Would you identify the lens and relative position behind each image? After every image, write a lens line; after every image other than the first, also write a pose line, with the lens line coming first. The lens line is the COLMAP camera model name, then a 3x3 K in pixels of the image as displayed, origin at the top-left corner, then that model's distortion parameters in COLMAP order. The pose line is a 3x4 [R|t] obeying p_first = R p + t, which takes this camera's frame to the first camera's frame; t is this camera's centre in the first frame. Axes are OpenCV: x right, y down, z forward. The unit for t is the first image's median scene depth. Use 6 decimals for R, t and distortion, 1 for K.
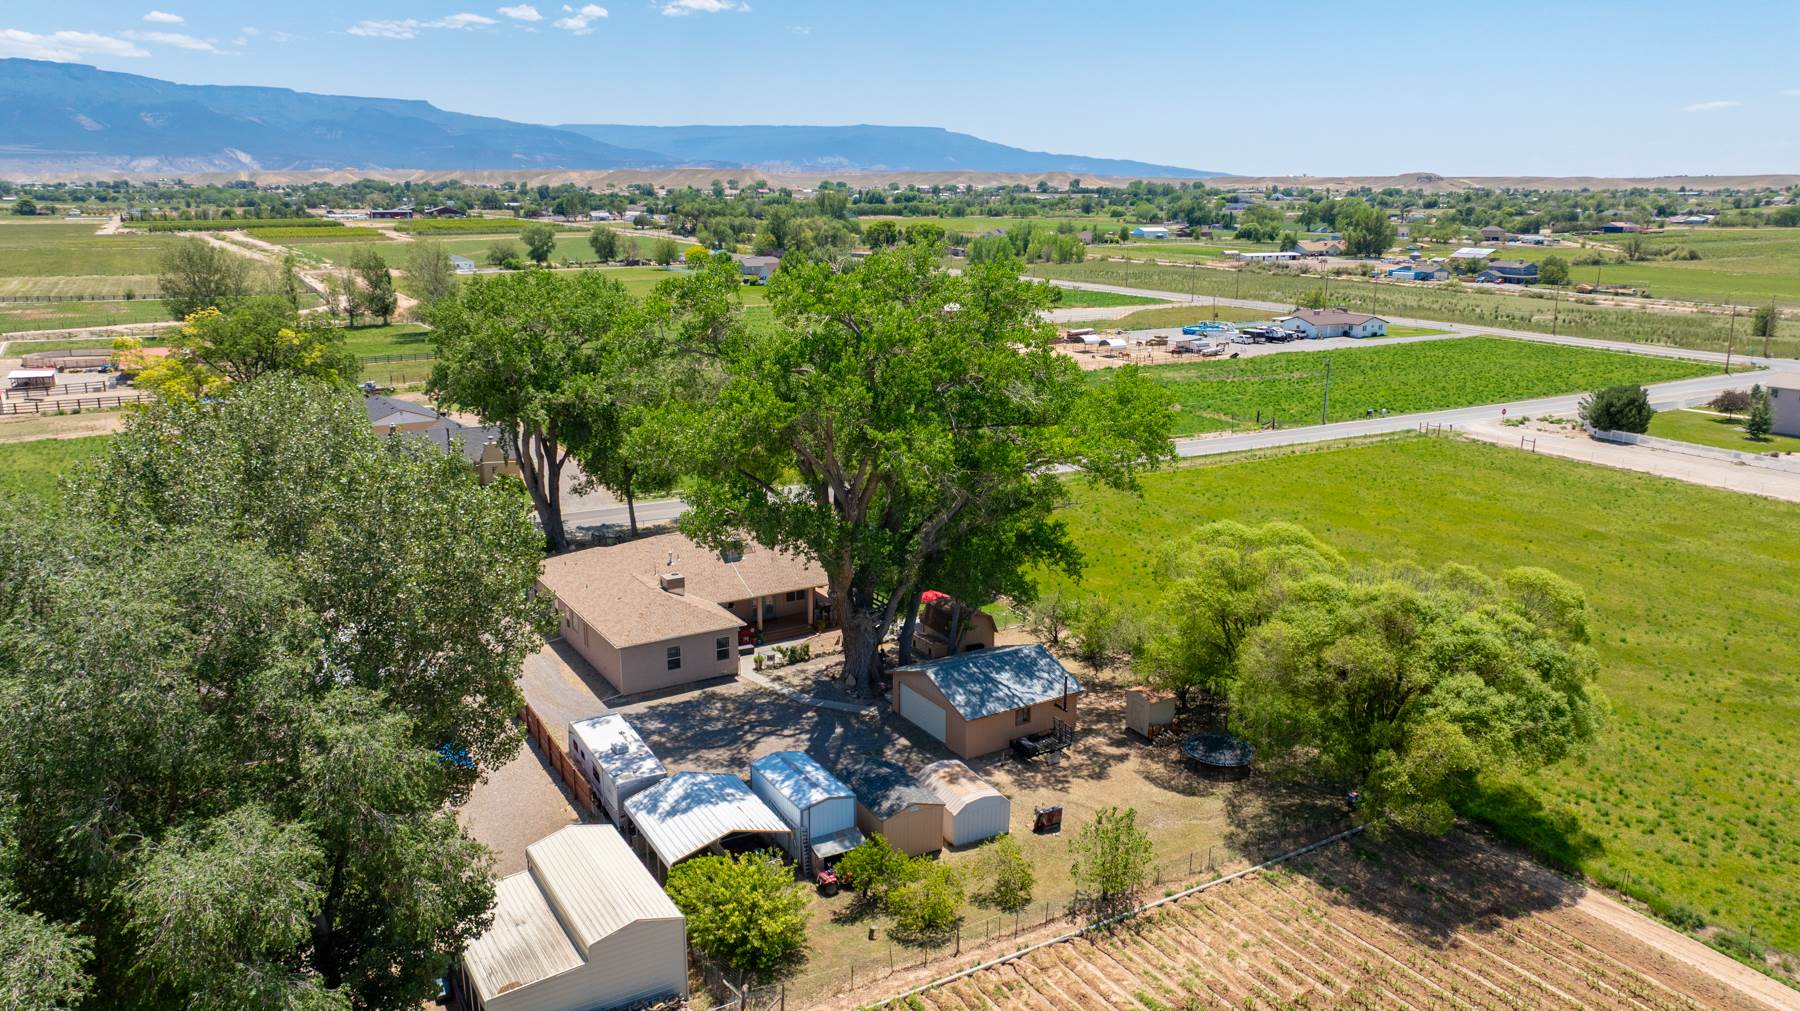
lens RADIAL K [[1253.7, 0, 911.5], [0, 1253.7, 504.1], [0, 0, 1]] dist [0.002068, -0.036442]
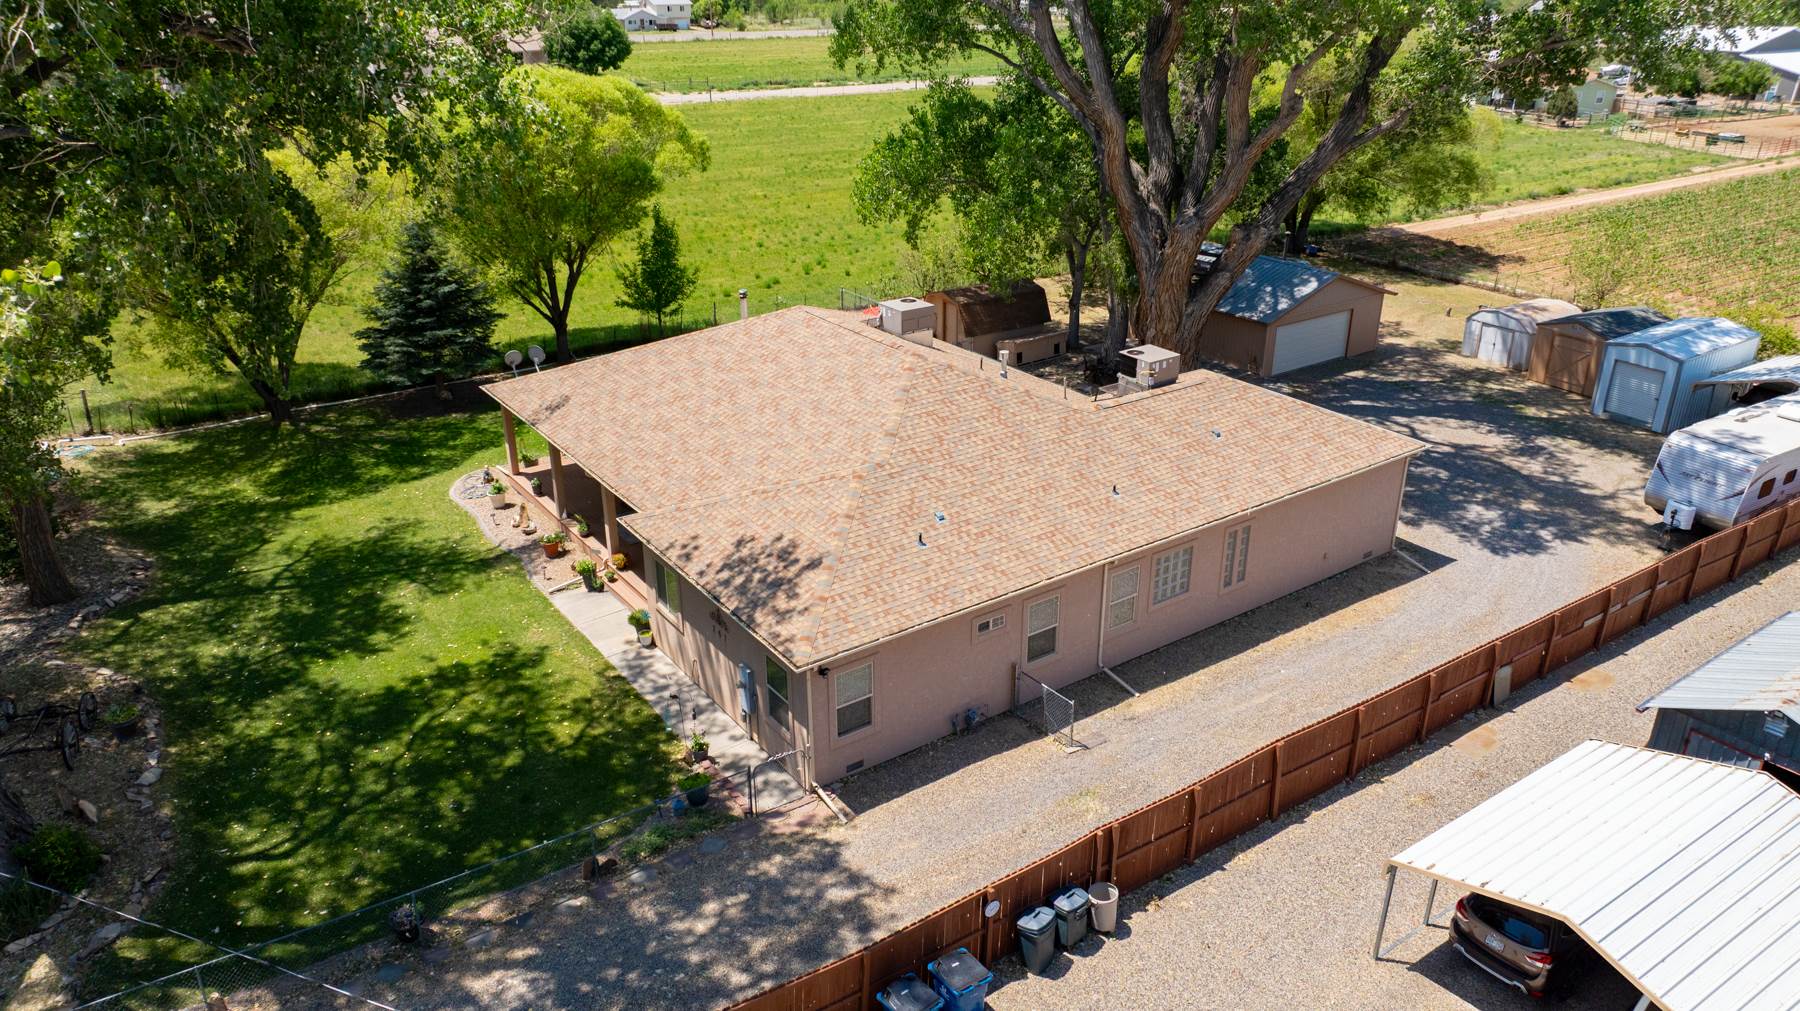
lens RADIAL K [[1273.7, 0, 910.4], [0, 1273.7, 474.1], [0, 0, 1]] dist [-0.013735, 0.004874]
pose [[-0.059636, -0.386579, 0.920326, -0.799705], [0.236846, 0.890160, 0.389255, -0.127437], [-0.969715, 0.241189, 0.038474, 1.415186]]
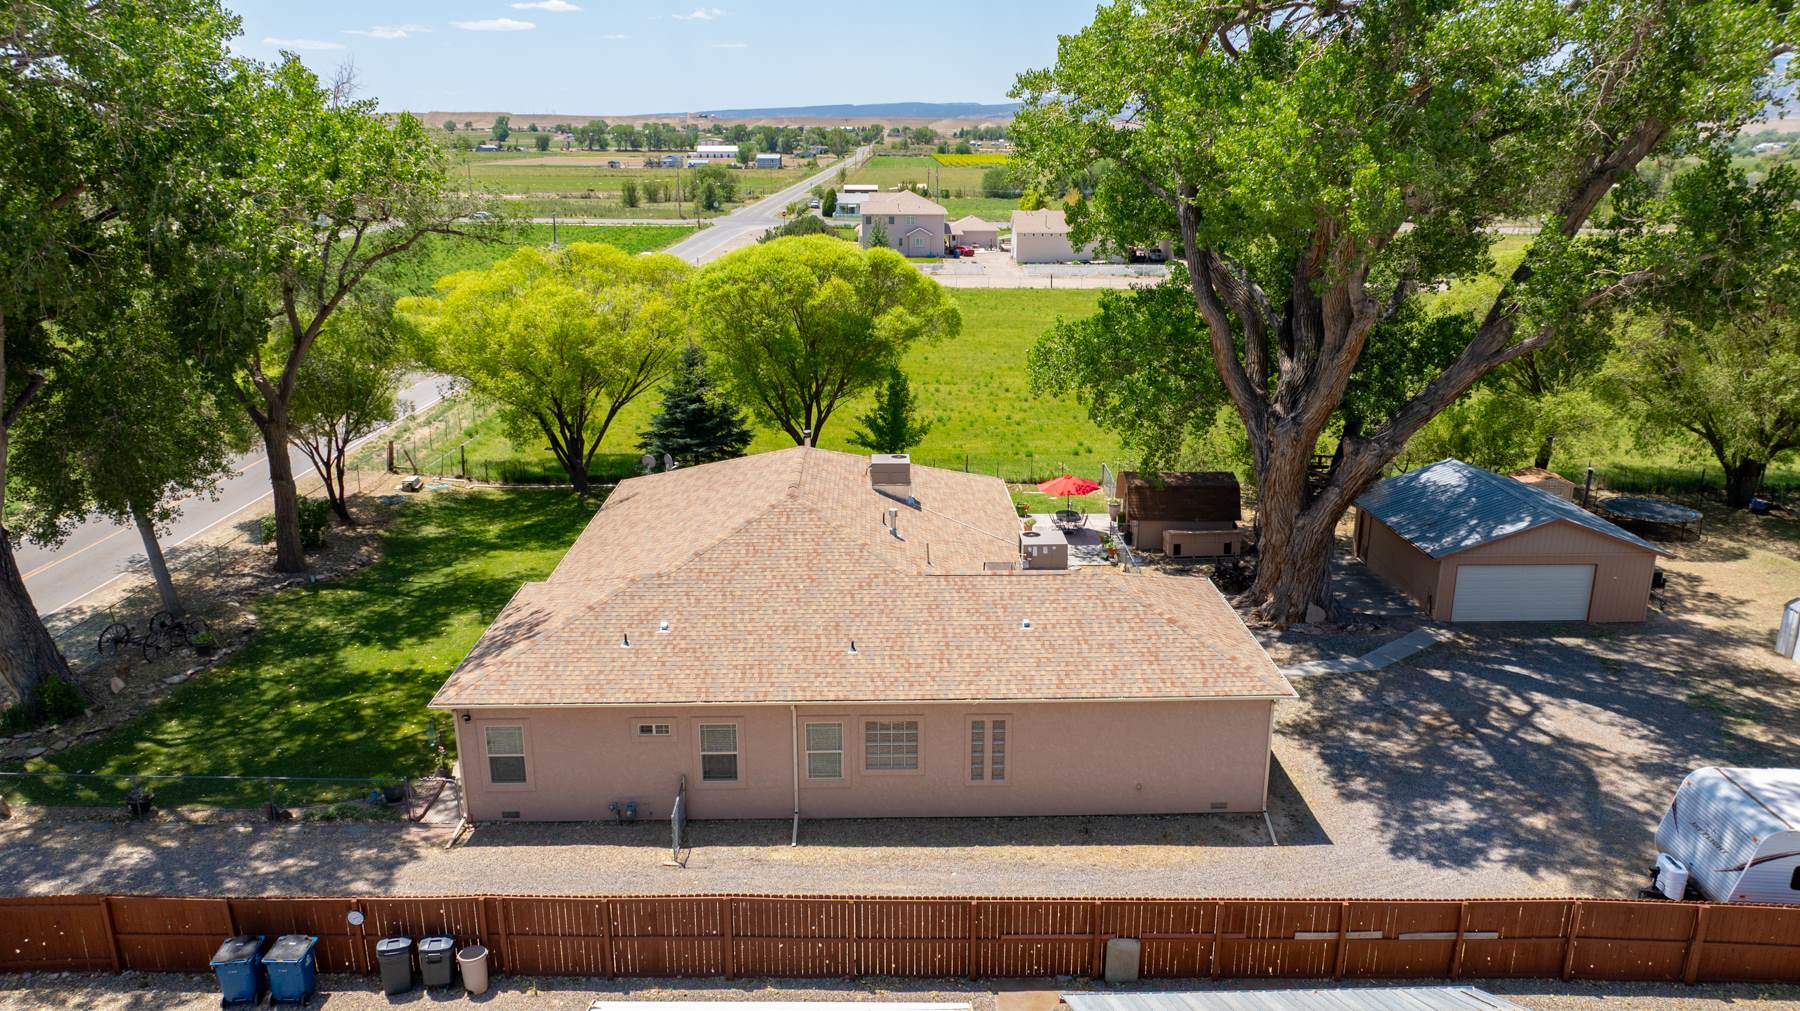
lens RADIAL K [[1267.4, 0, 906.9], [0, 1267.4, 501.3], [0, 0, 1]] dist [-0.020487, 0.006106]
pose [[0.507523, -0.240697, 0.827336, -0.742303], [0.206321, 0.966205, 0.154531, -0.039428], [-0.836571, 0.092269, 0.540032, 1.064757]]
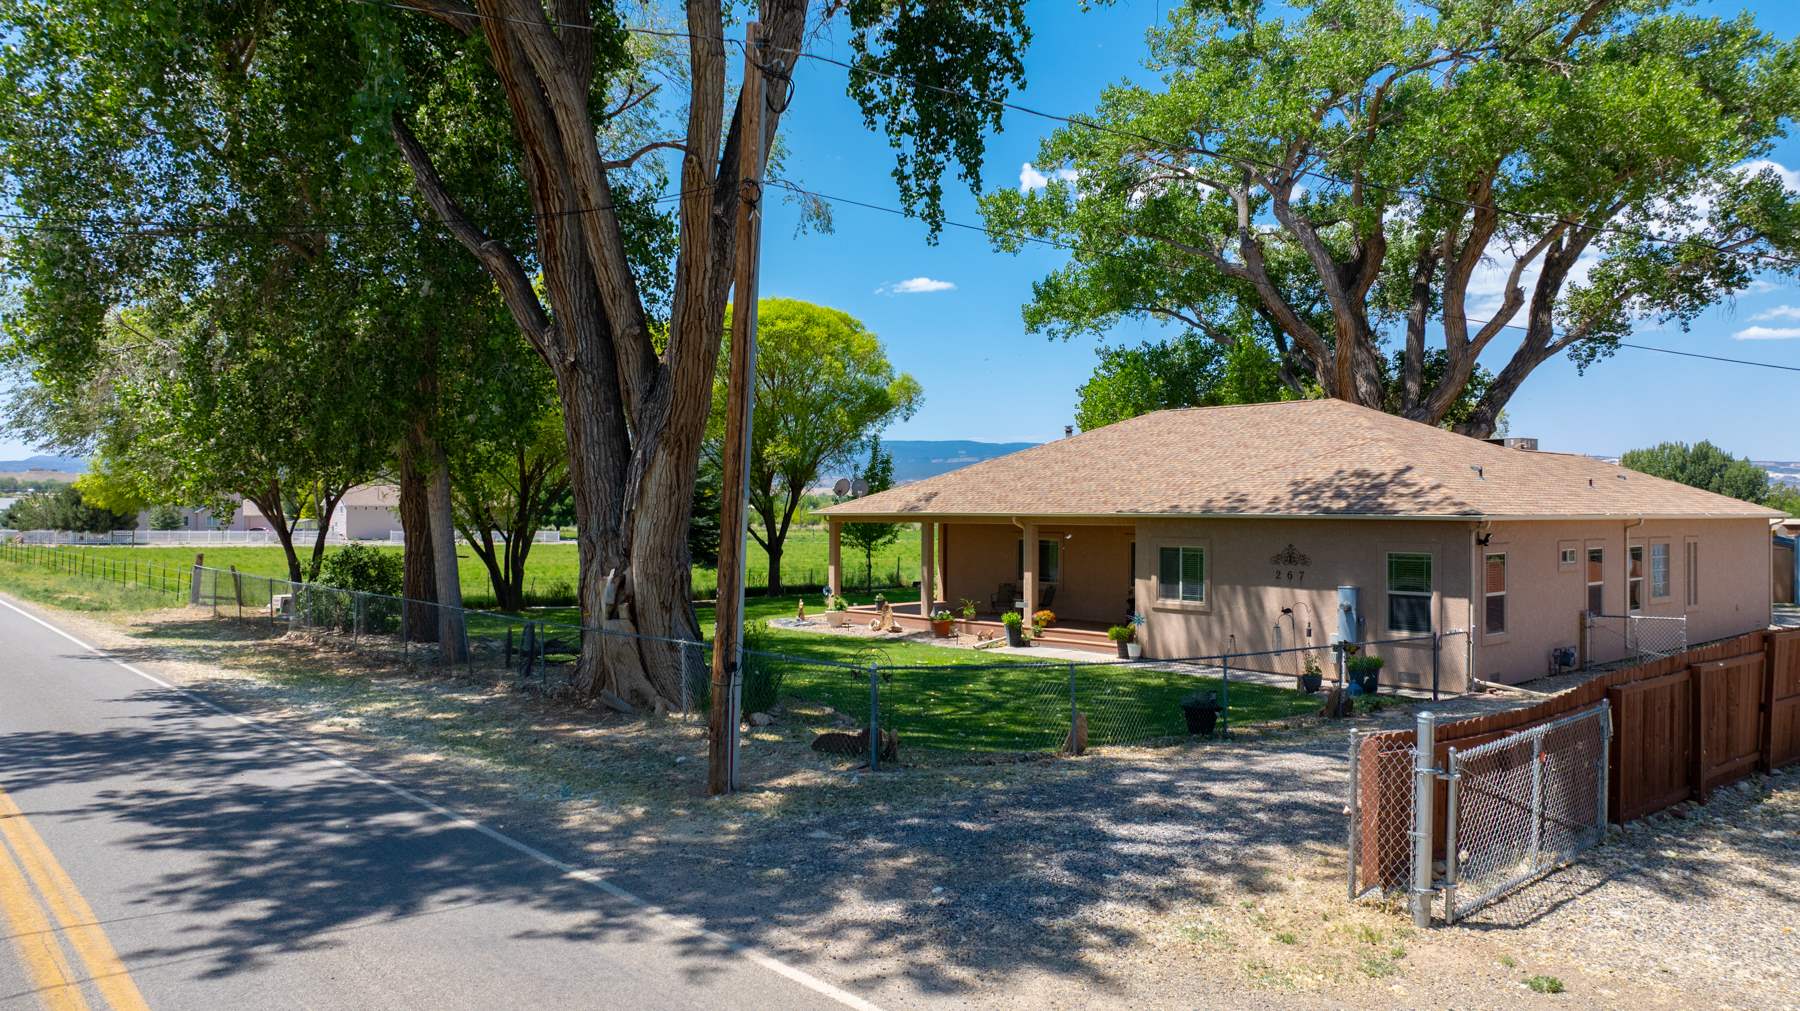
lens RADIAL K [[1267.4, 0, 906.9], [0, 1267.4, 501.3], [0, 0, 1]] dist [-0.020487, 0.006106]
pose [[-0.175657, 0.003394, 0.984446, -0.790377], [0.230876, 0.972247, 0.037843, 0.016167], [-0.956996, 0.233933, -0.171566, 1.703847]]
